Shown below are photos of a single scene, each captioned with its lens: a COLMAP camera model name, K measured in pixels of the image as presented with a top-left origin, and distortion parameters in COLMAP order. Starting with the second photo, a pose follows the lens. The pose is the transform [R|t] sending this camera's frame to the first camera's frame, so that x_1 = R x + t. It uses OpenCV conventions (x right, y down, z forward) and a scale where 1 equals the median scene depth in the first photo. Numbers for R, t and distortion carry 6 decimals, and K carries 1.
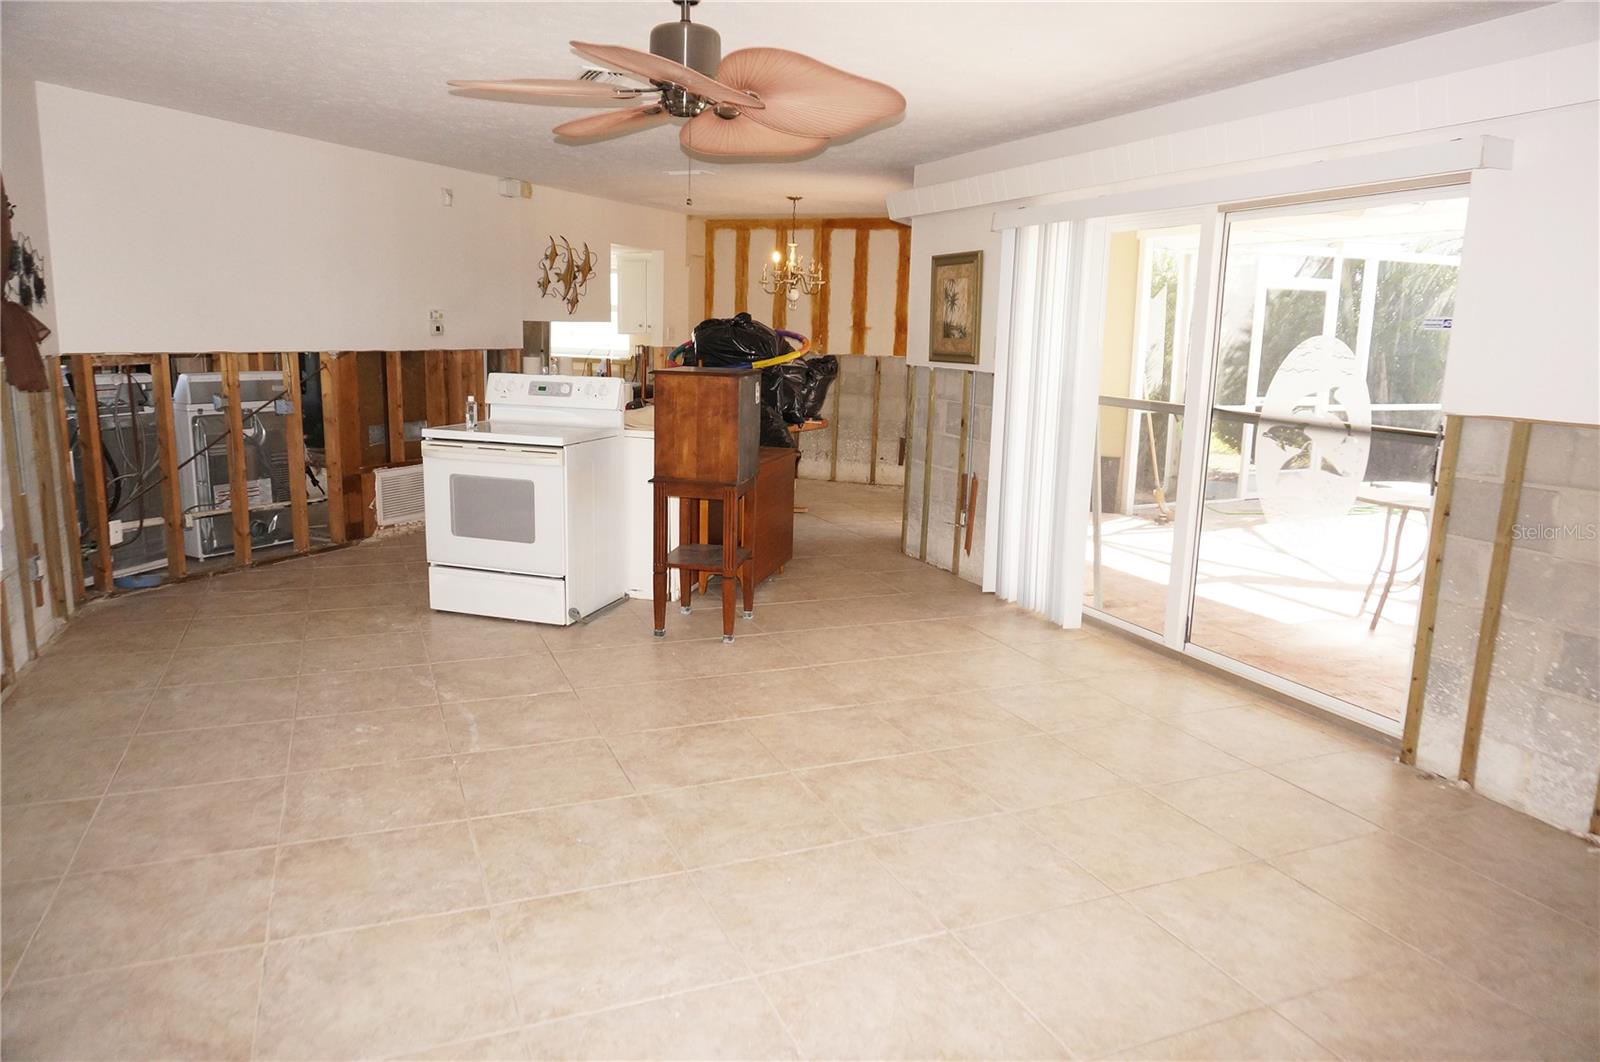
lens RADIAL K [[1061.3, 0, 797.8], [0, 1061.3, 538.8], [0, 0, 1]] dist [-0.058433, 0.039802]
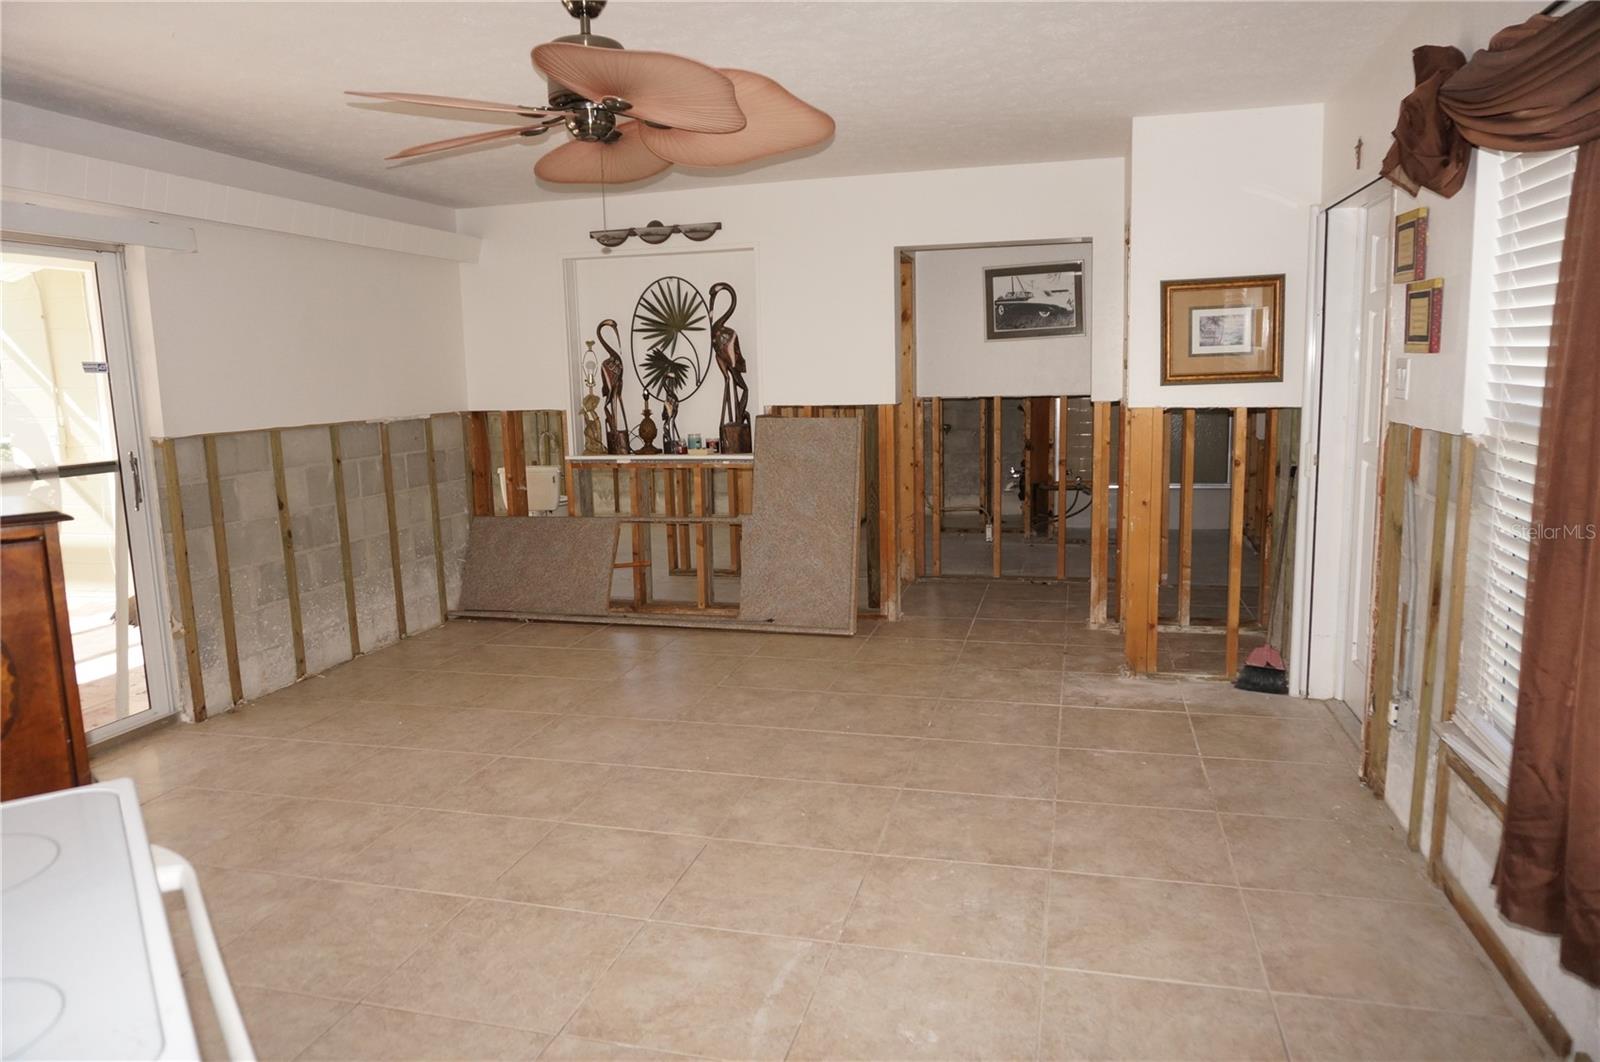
lens RADIAL K [[1061.3, 0, 797.8], [0, 1061.3, 538.8], [0, 0, 1]] dist [-0.058433, 0.039802]
pose [[-0.792907, -0.098284, 0.601364, -0.786177], [0.121534, 0.941569, 0.314130, -0.325450], [-0.597099, 0.322162, -0.734632, 1.593263]]
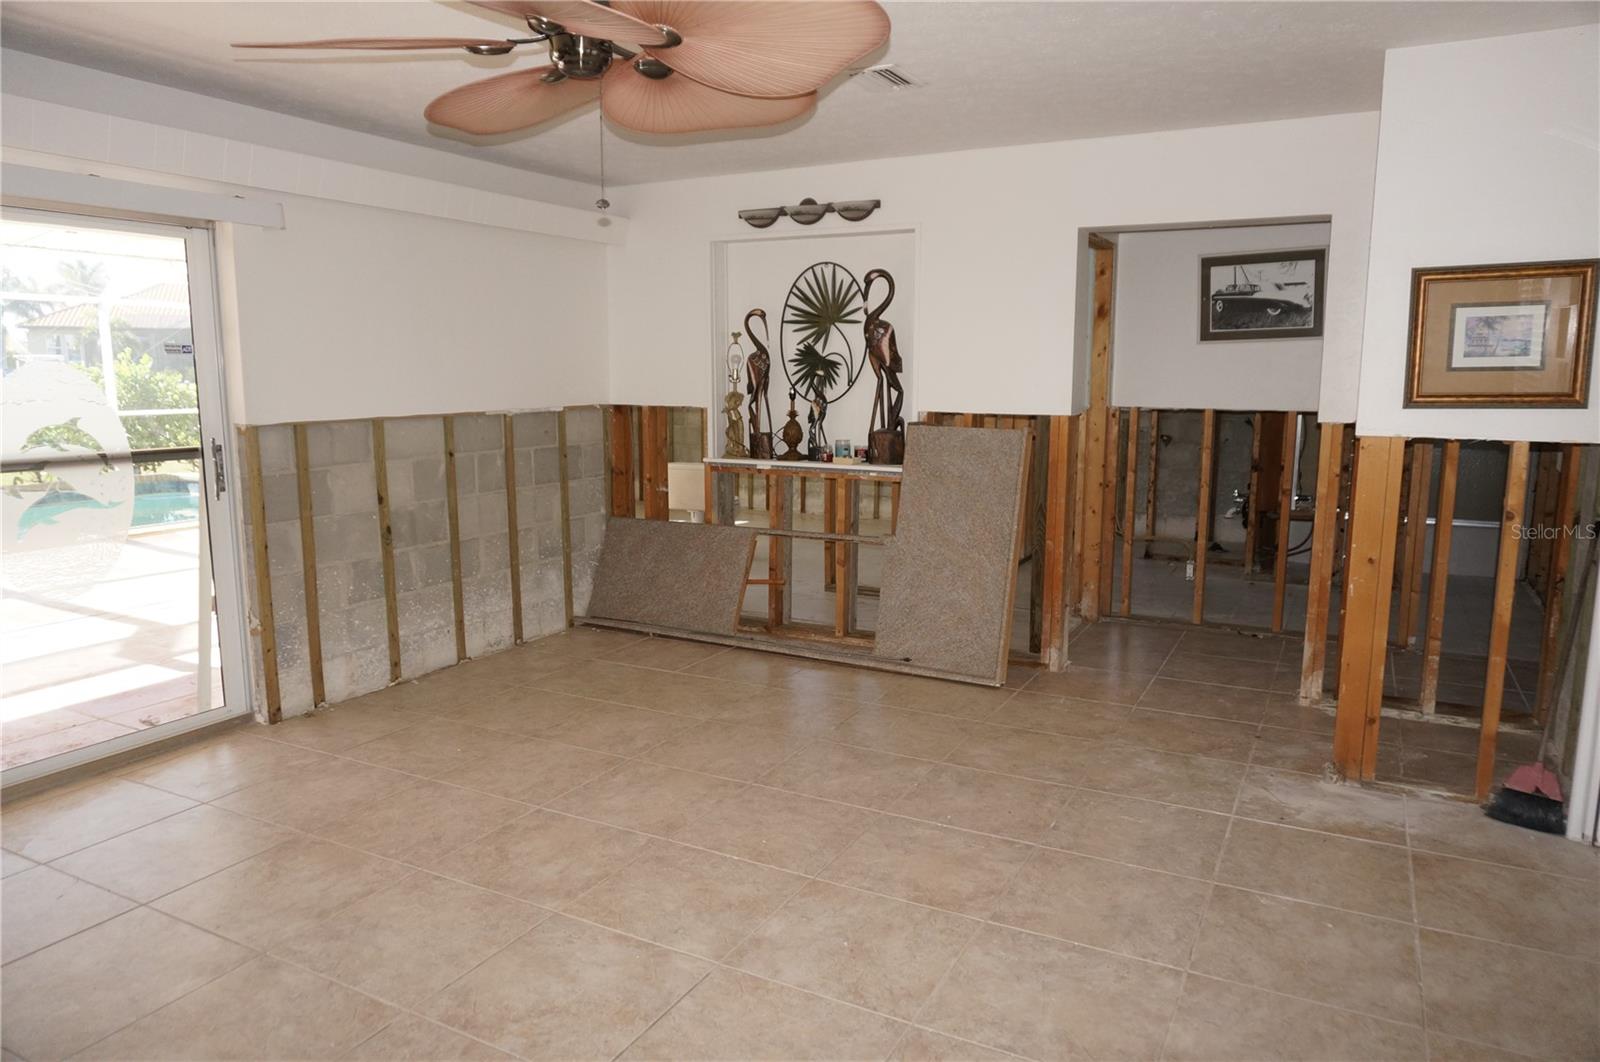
lens RADIAL K [[1061.3, 0, 797.8], [0, 1061.3, 538.8], [0, 0, 1]] dist [-0.058433, 0.039802]
pose [[-0.632660, -0.146994, 0.760352, -0.739022], [0.130355, 0.947599, 0.291657, -0.279668], [-0.763380, 0.283636, -0.580346, 1.323262]]
